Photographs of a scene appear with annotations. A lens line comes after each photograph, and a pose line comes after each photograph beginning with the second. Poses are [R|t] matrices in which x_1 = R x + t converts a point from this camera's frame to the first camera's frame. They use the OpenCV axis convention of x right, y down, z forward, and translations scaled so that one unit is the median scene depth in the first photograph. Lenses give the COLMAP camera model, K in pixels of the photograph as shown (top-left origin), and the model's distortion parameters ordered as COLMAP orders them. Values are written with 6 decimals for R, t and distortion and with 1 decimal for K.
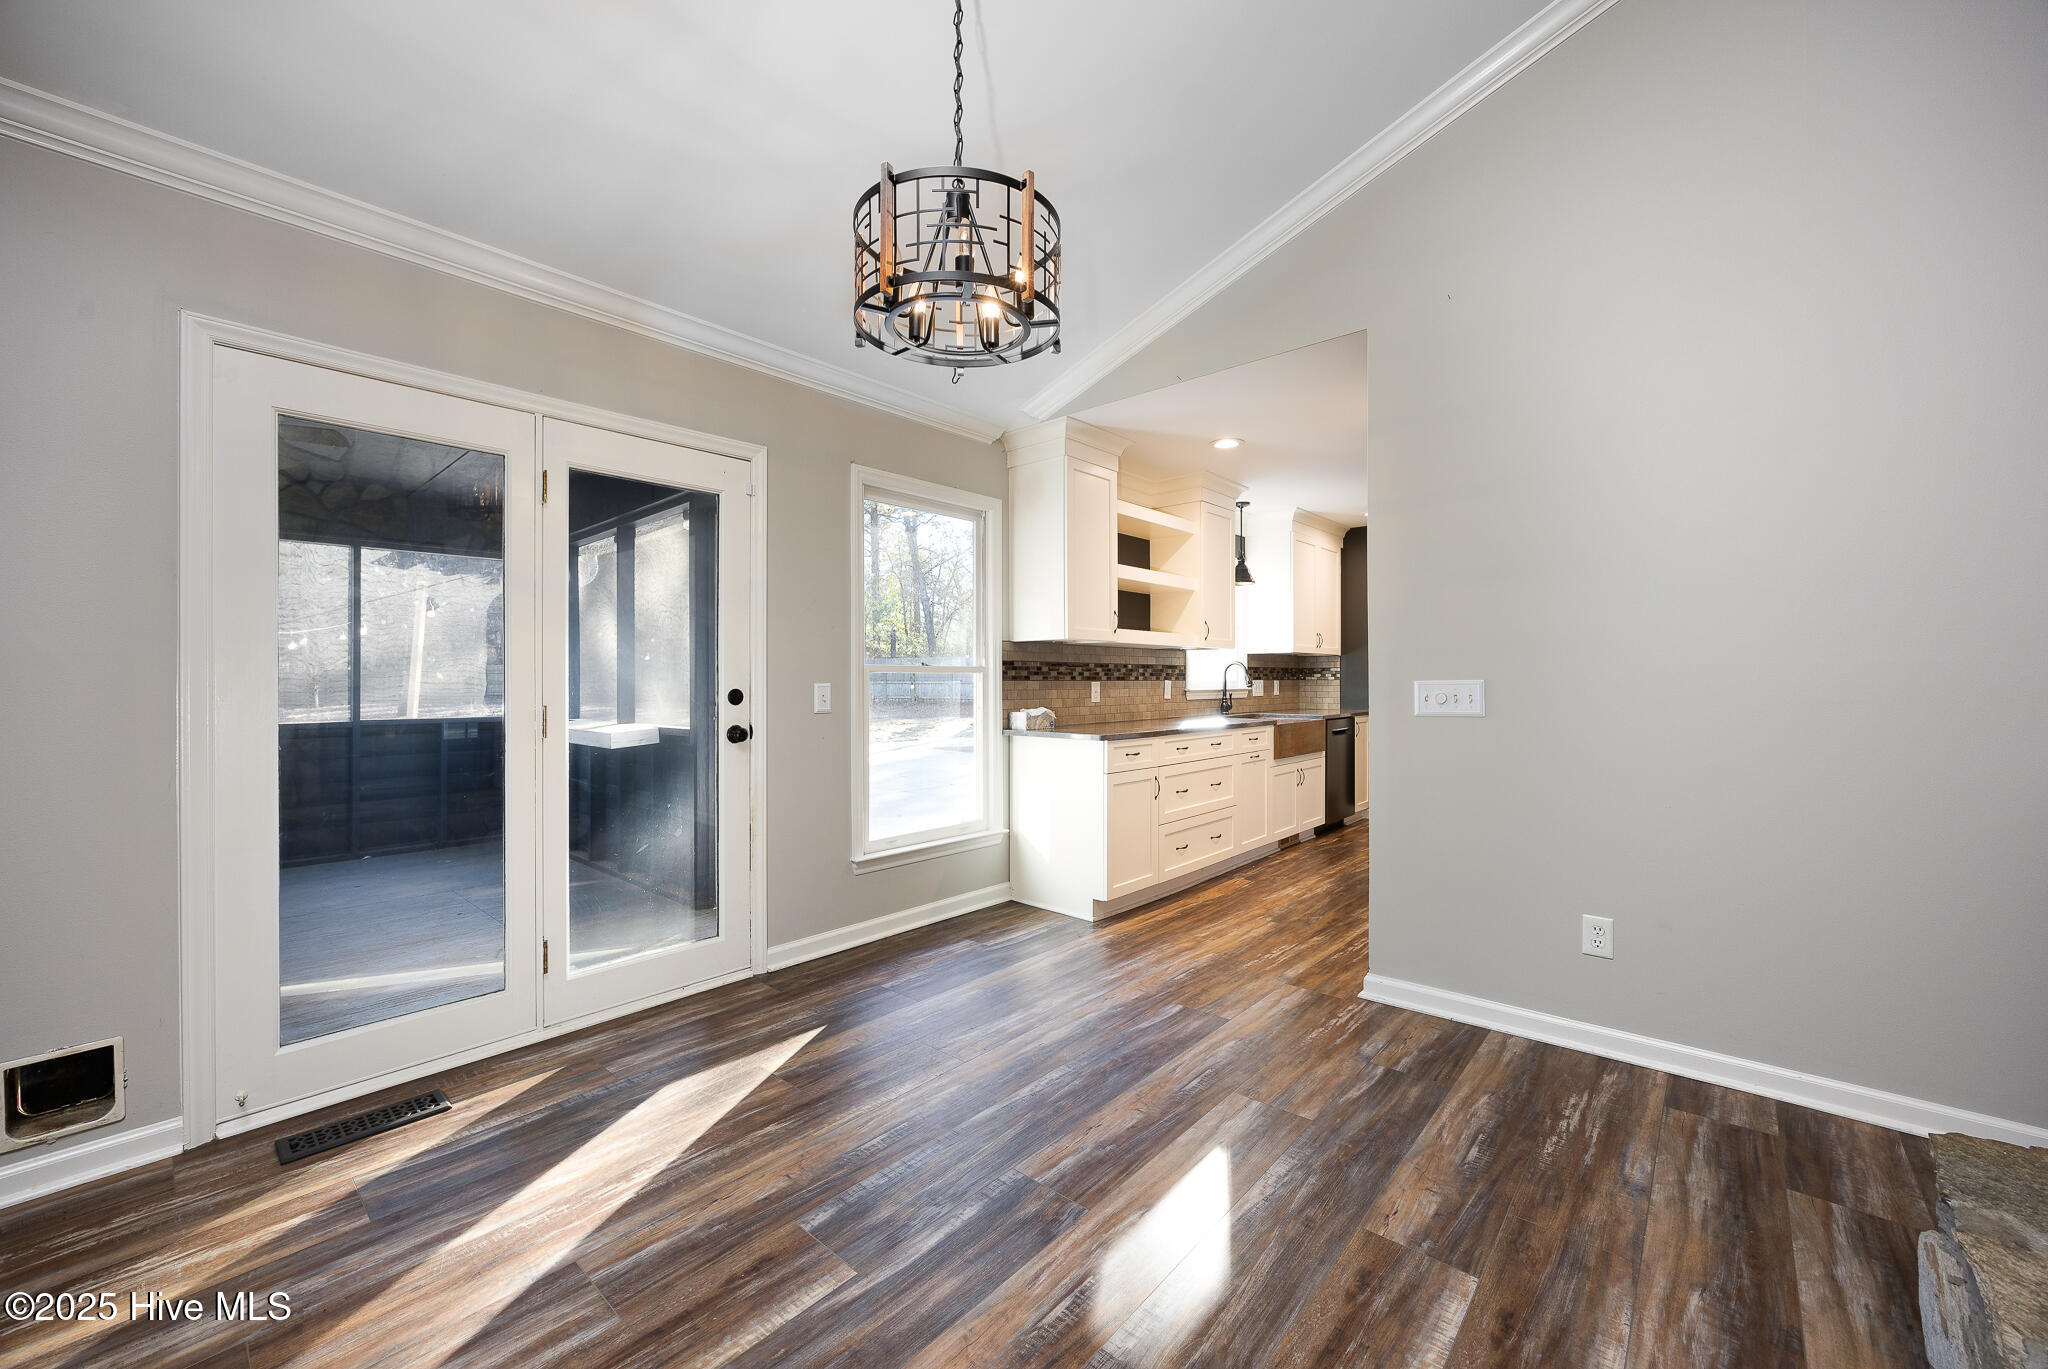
lens RADIAL K [[790.5, 0, 1026.0], [0, 790.5, 683.8], [0, 0, 1]] dist [-0.002086, -0.000103]
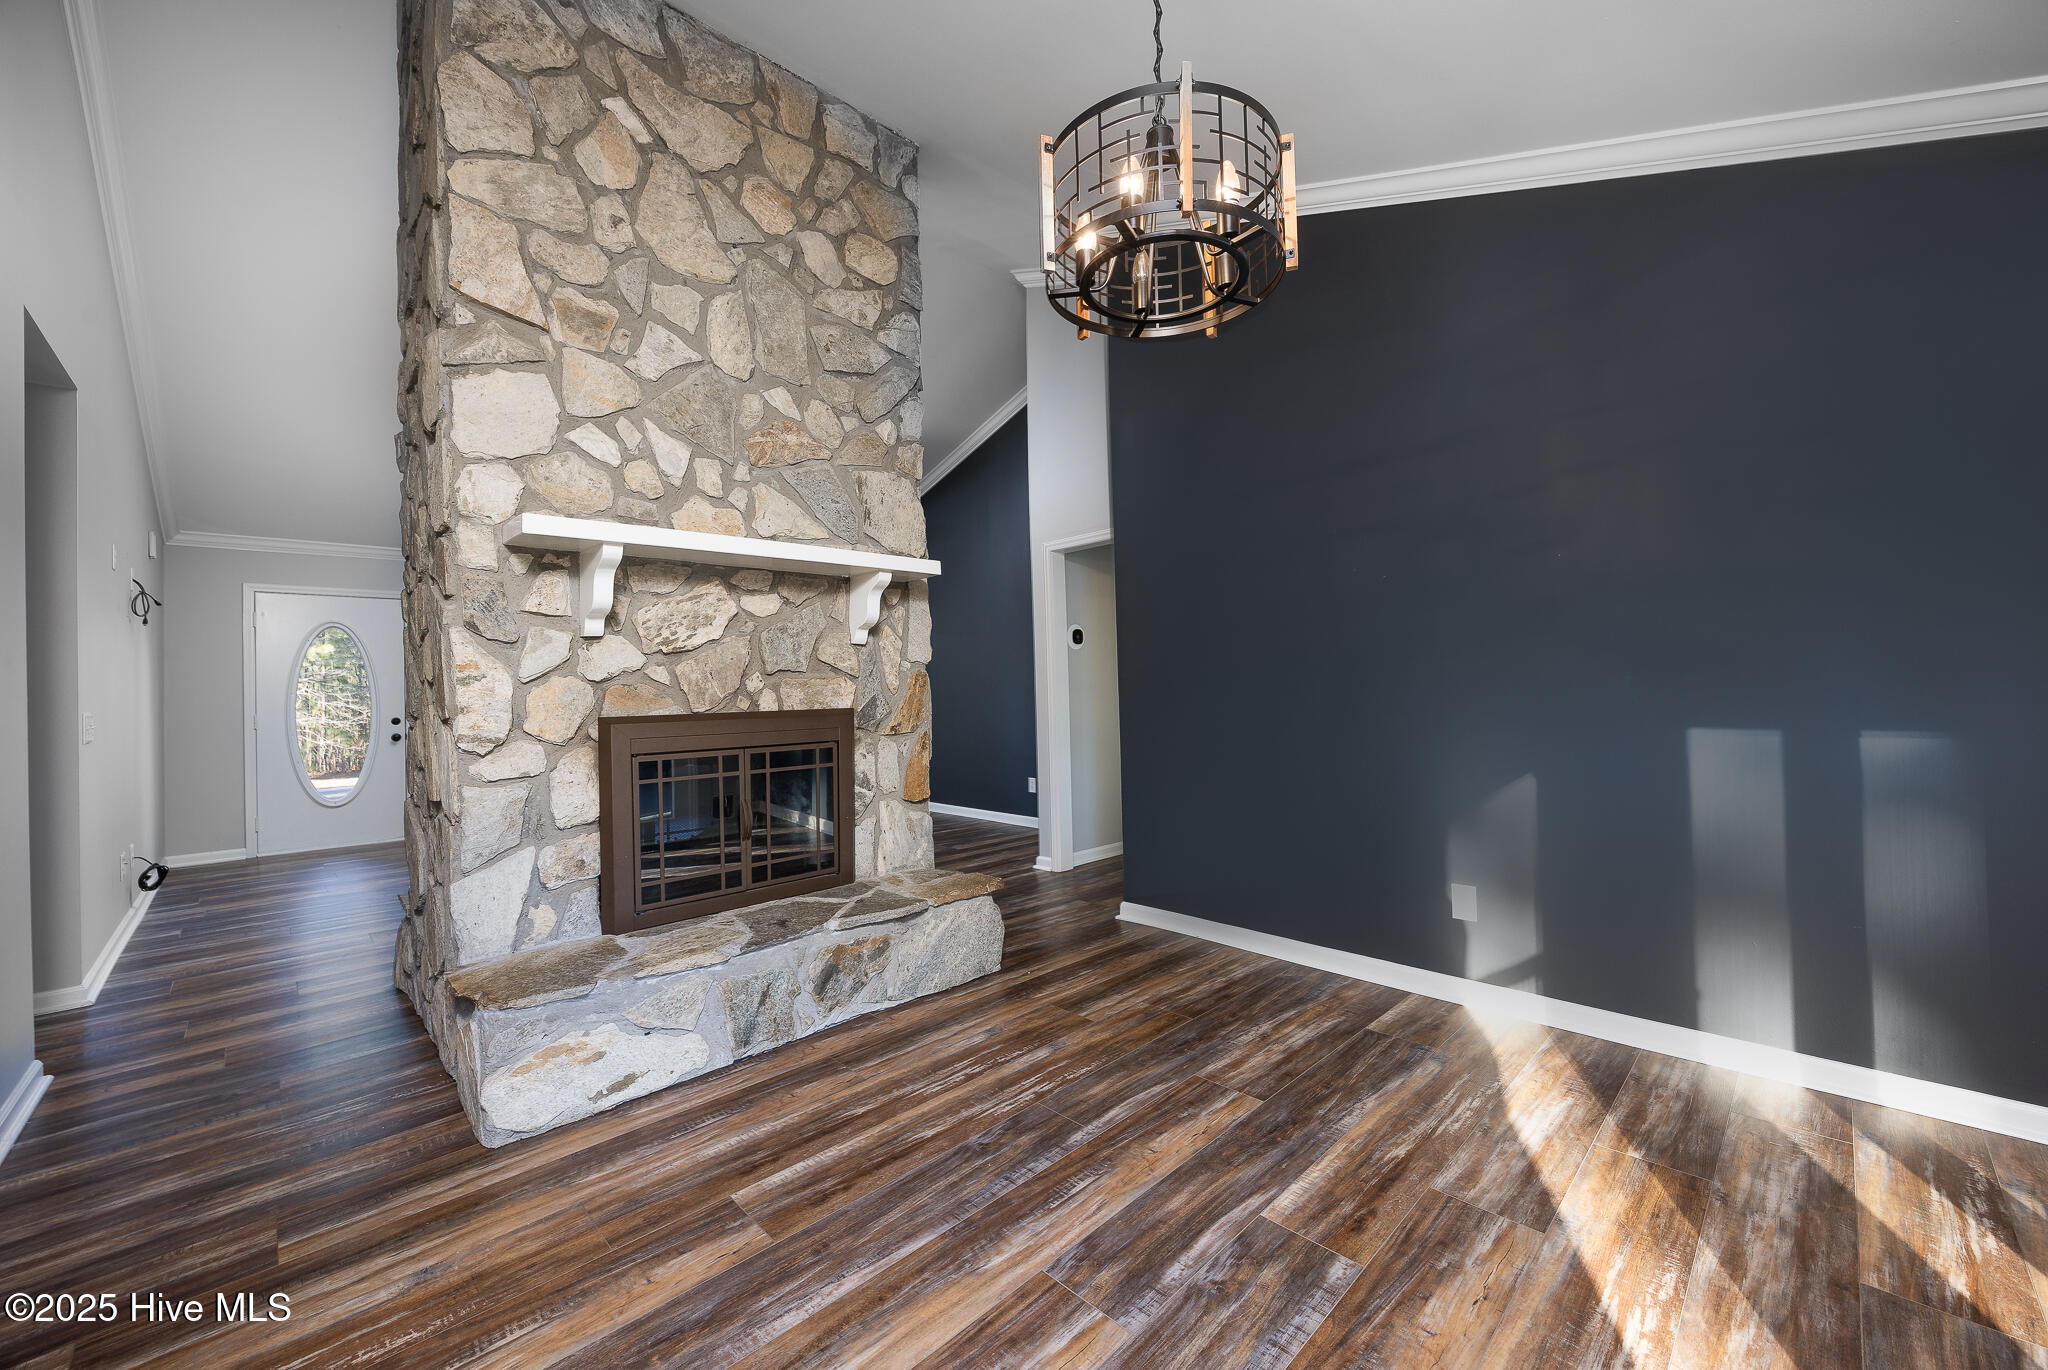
lens RADIAL K [[790.5, 0, 1023.5], [0, 790.5, 688.3], [0, 0, 1]] dist [-0.002086, -0.000103]
pose [[-0.996758, 0.030480, 0.074459, 0.013667], [0.029967, 0.999519, -0.007994, 0.002840], [-0.074667, -0.005736, -0.997192, 2.026643]]
